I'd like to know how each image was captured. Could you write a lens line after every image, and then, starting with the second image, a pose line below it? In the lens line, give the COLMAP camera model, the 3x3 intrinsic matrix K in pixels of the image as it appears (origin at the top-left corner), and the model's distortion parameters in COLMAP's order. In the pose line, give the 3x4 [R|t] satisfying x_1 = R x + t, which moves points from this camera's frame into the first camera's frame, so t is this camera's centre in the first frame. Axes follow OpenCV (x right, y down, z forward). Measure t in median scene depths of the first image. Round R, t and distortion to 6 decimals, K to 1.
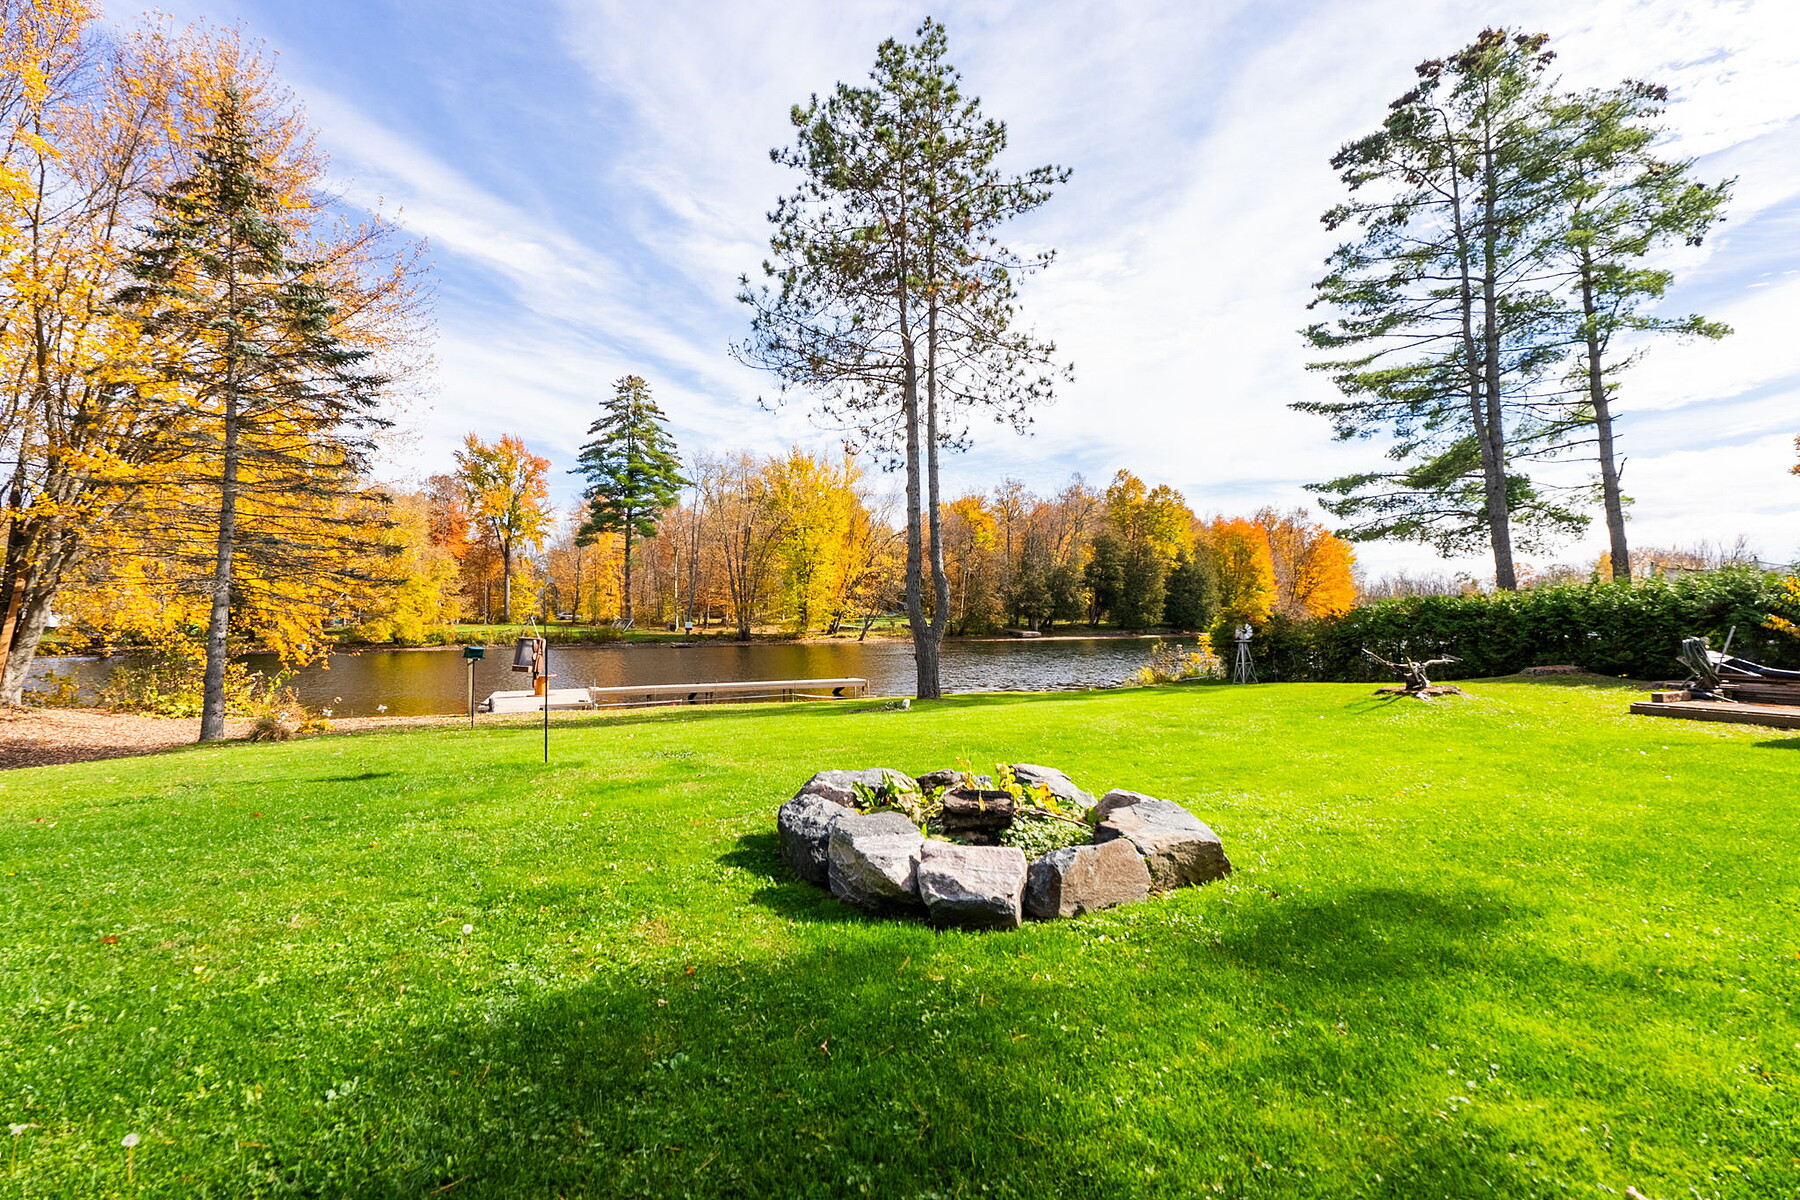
lens RADIAL K [[811.3, 0, 900.0], [0, 811.3, 600.0], [0, 0, 1]] dist [0.001037, 0.001039]
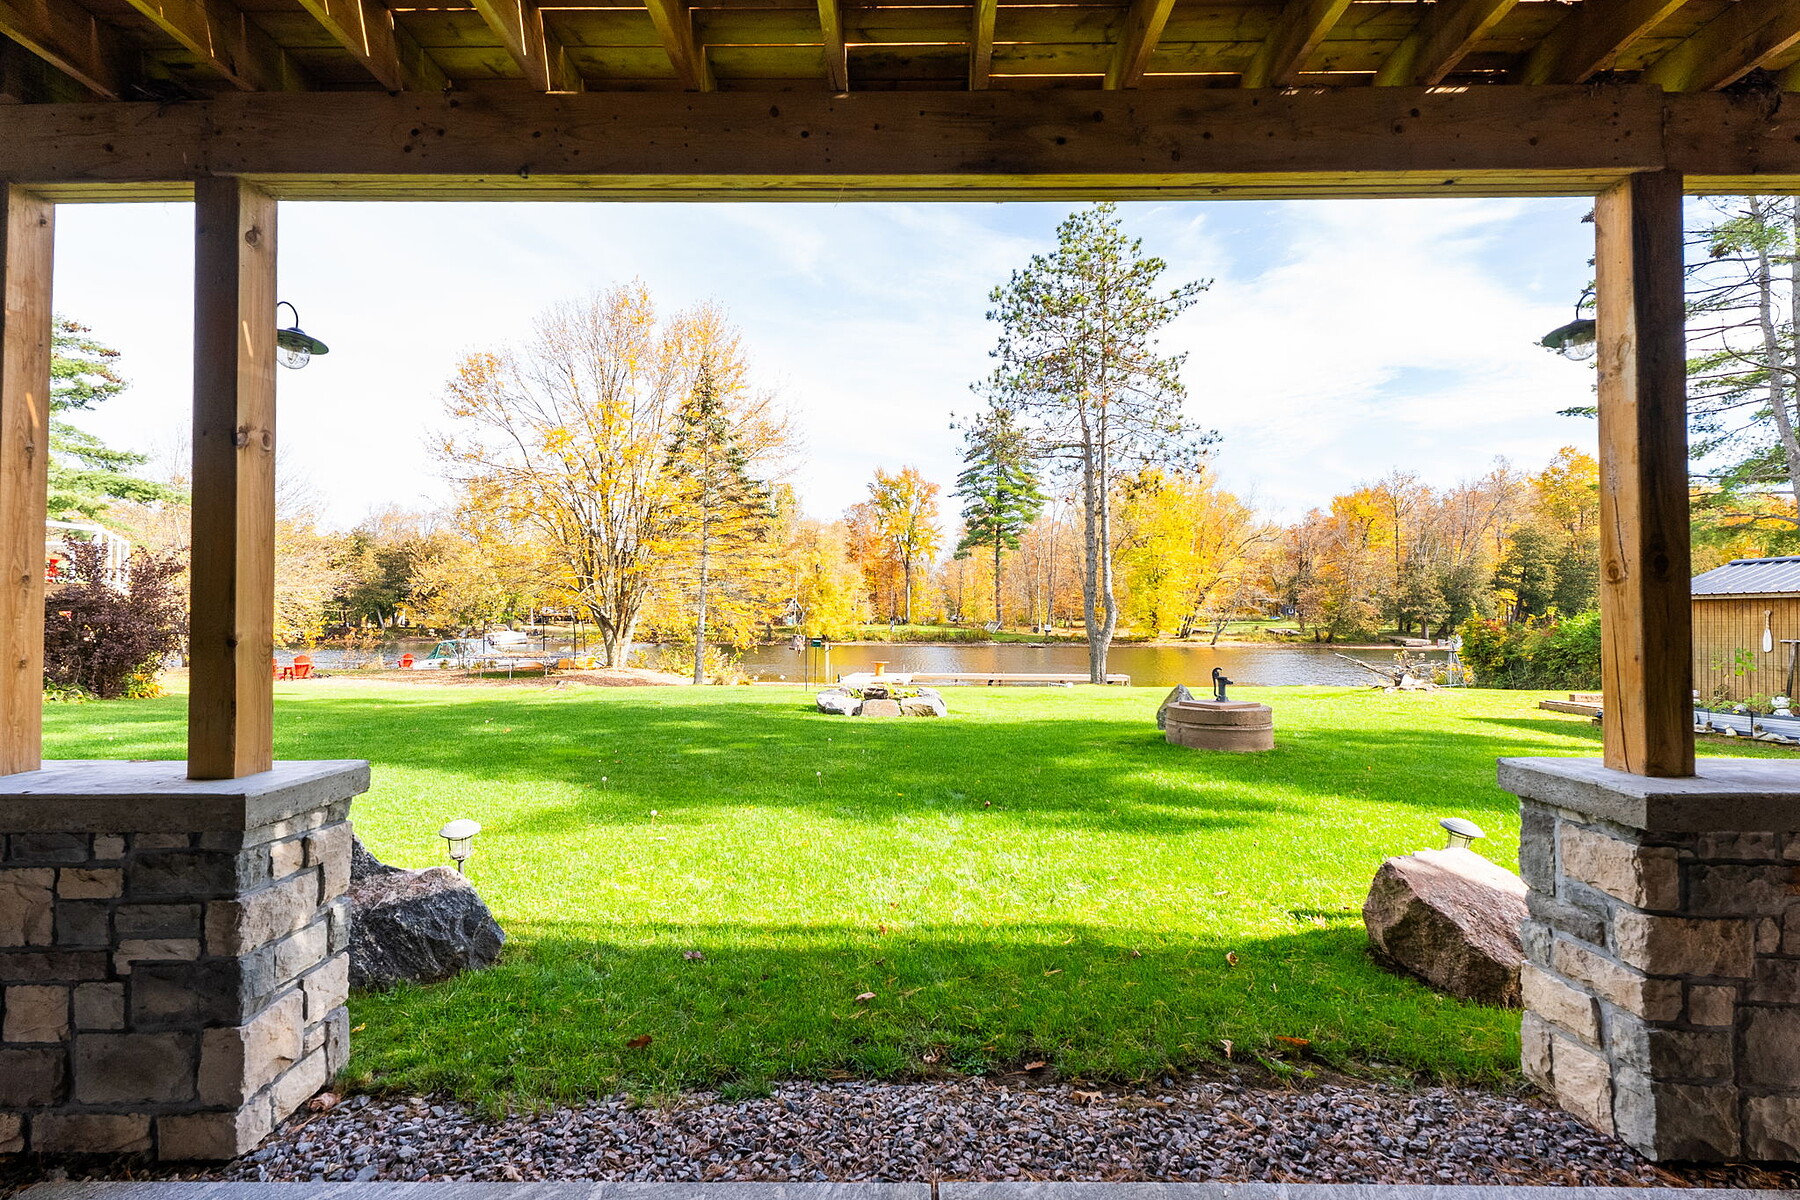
lens RADIAL K [[811.3, 0, 900.0], [0, 811.3, 600.0], [0, 0, 1]] dist [0.001037, 0.001039]
pose [[0.886258, -0.003819, -0.463175, 0.071633], [0.002711, 0.999992, -0.003060, -0.003811], [0.463183, 0.001456, 0.886261, -0.074628]]
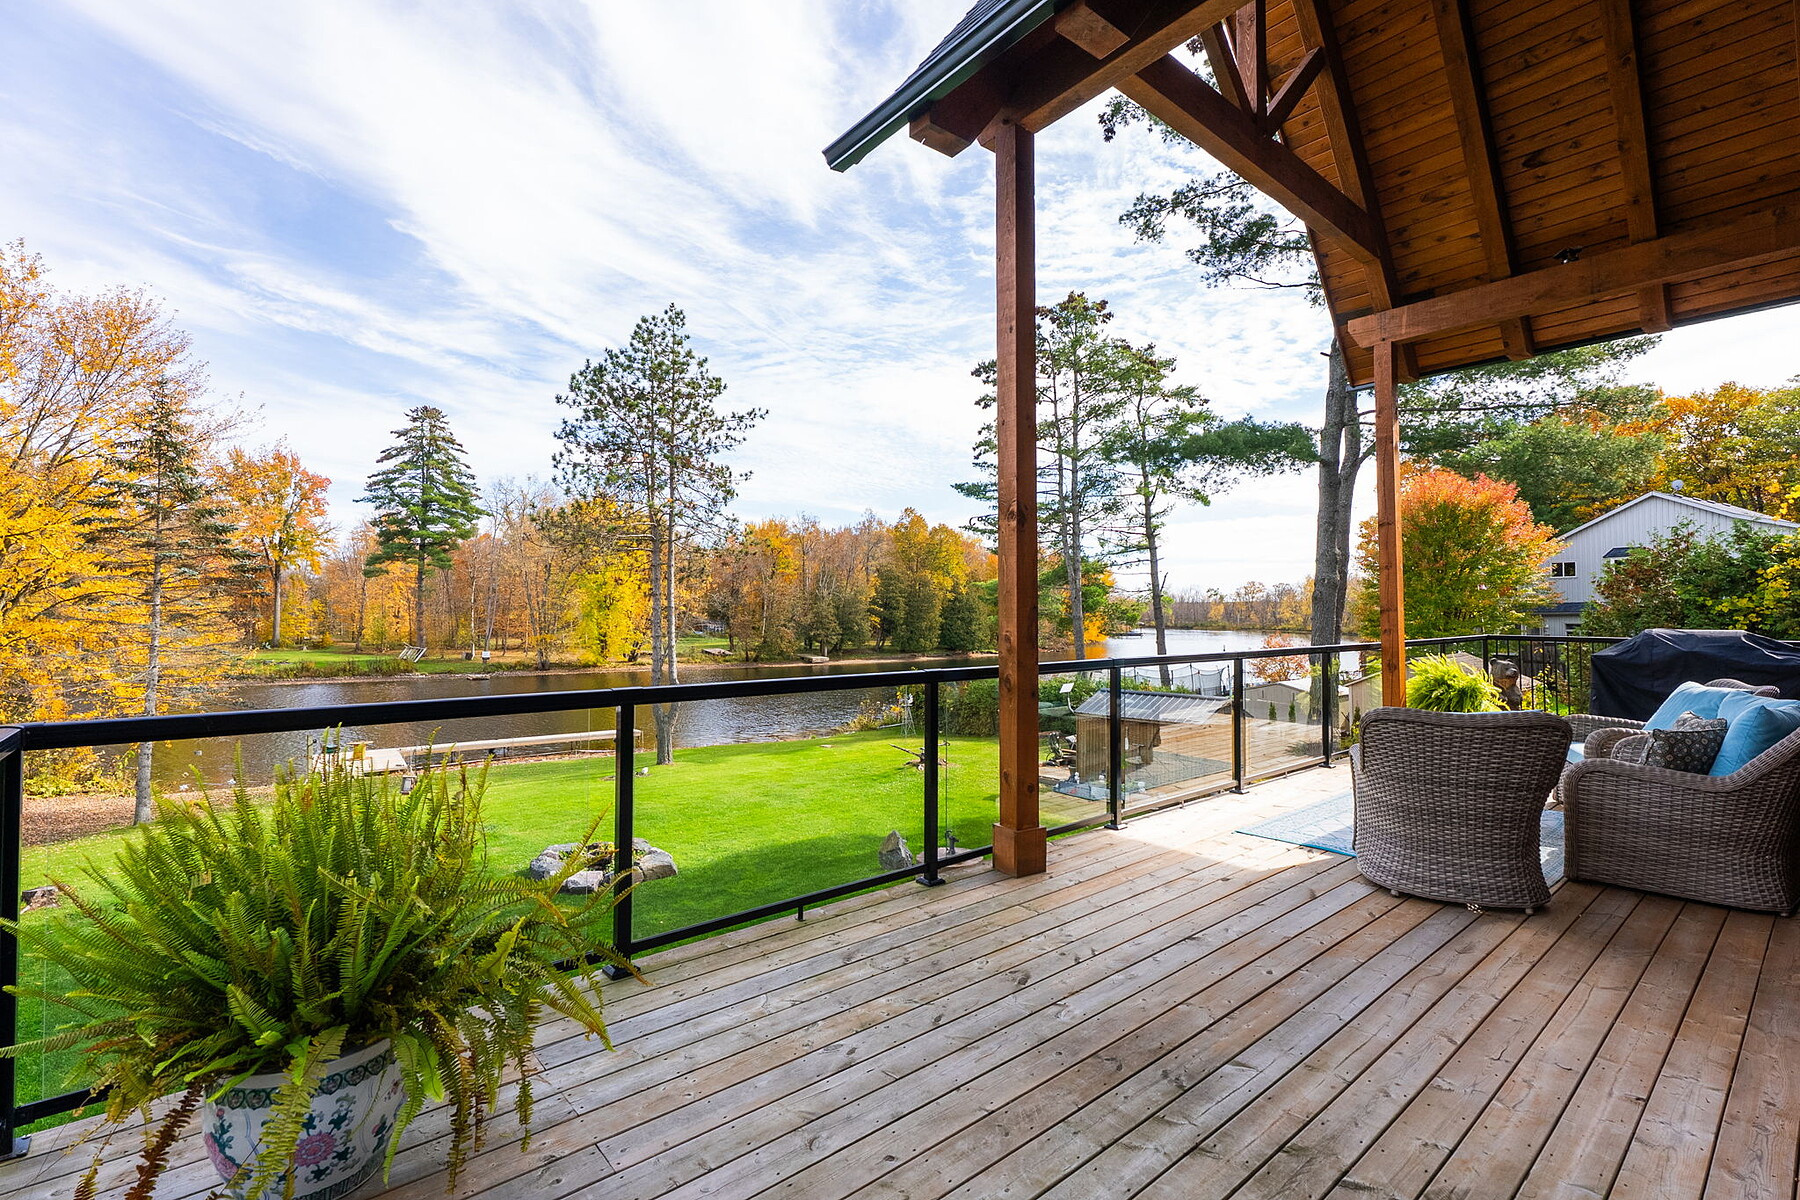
lens RADIAL K [[799.8, 0, 900.0], [0, 799.8, 600.0], [0, 0, 1]] dist [0.005728, -0.000045]
pose [[0.974893, 0.009944, 0.222450, 0.024043], [-0.008396, 0.999934, -0.007905, -0.032710], [-0.222514, 0.005839, 0.974912, -0.102767]]
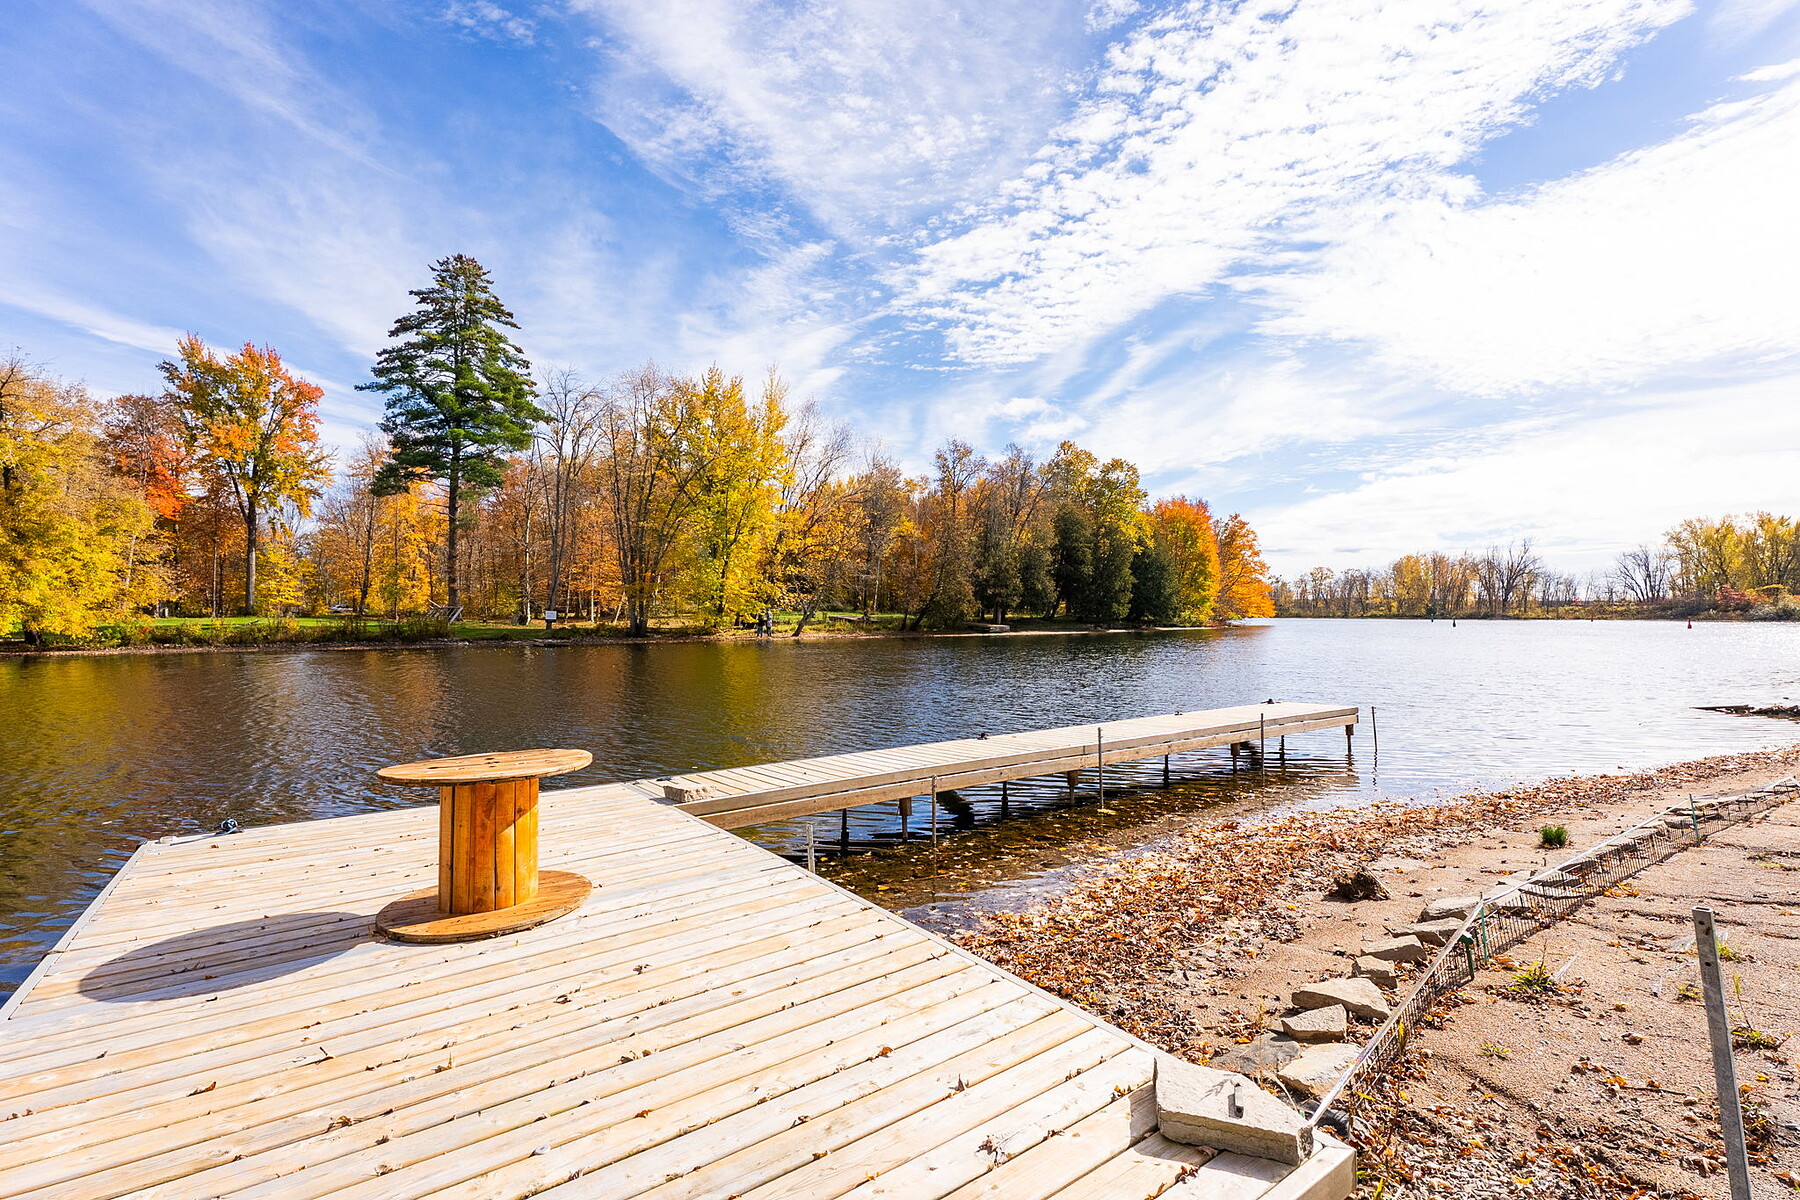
lens RADIAL K [[824.4, 0, 921.0], [0, 824.4, 599.0], [0, 0, 1]] dist [-0.000766, -0.000142]
pose [[0.973312, 0.004668, 0.229440, -0.107484], [-0.003815, 0.999984, -0.004161, 0.017584], [-0.229455, 0.003175, 0.973314, 0.223204]]
